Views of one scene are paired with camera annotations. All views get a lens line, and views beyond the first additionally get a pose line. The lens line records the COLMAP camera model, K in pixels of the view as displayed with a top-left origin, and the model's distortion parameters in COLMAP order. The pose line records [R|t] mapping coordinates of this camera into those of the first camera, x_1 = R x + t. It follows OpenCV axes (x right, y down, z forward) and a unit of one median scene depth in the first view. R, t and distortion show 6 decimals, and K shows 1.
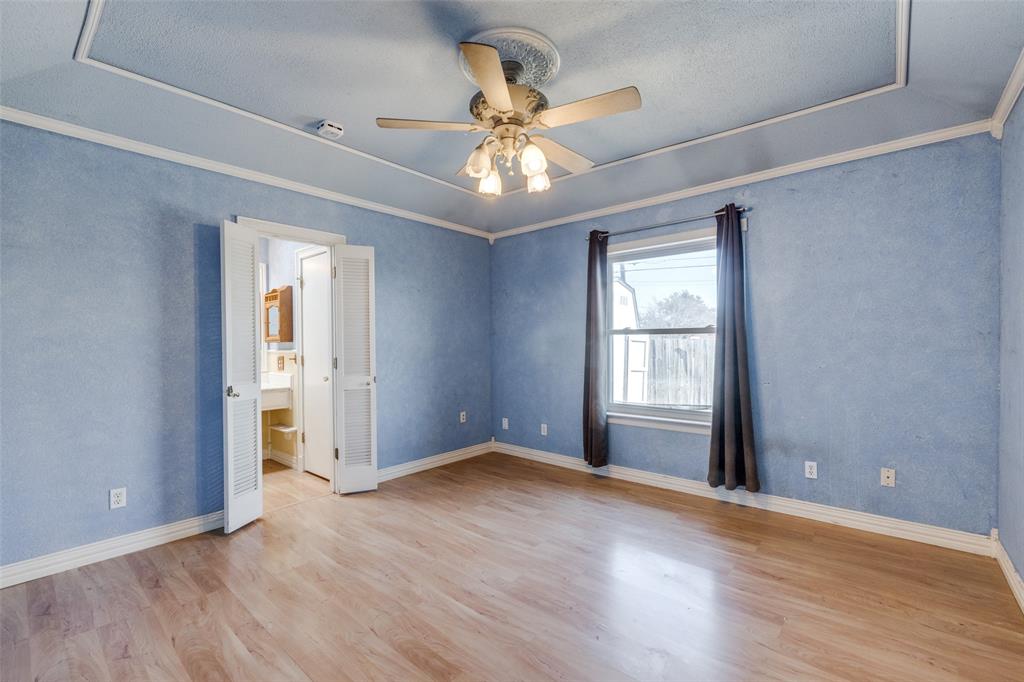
lens RADIAL K [[441.7, 0, 511.5], [0, 441.7, 348.9], [0, 0, 1]] dist [0.000245, 0.000114]
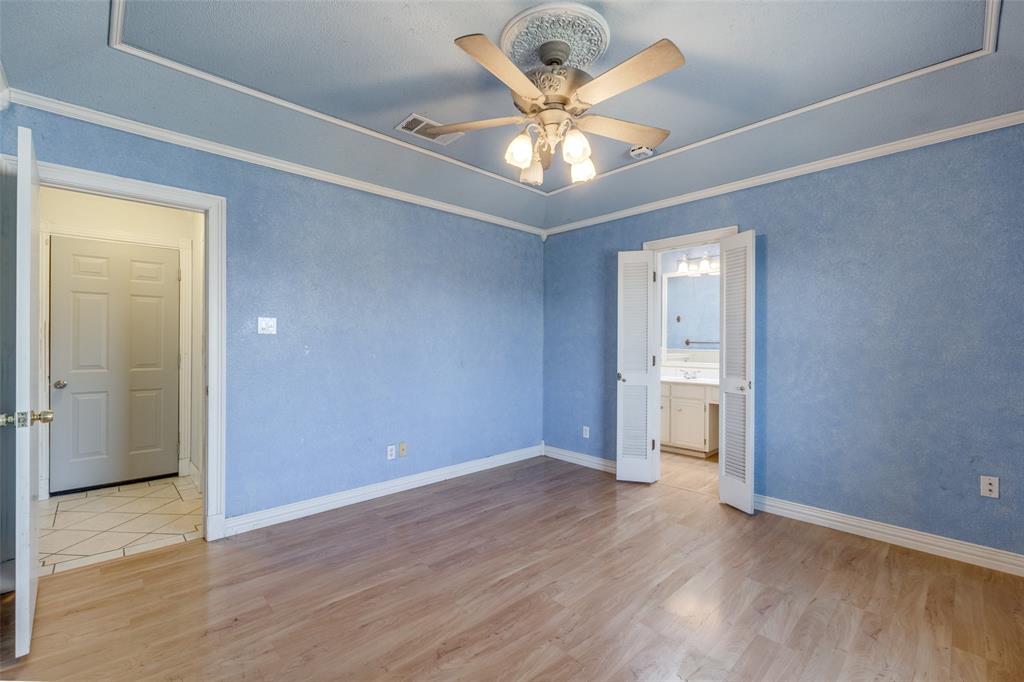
lens RADIAL K [[438.0, 0, 512.8], [0, 438.0, 341.2], [0, 0, 1]] dist [-0.000381, 0.000112]
pose [[-0.100488, -0.001454, -0.994937, 0.613758], [-0.022760, 0.999741, 0.000837, -0.004986], [0.994678, 0.022729, -0.100495, 0.667693]]
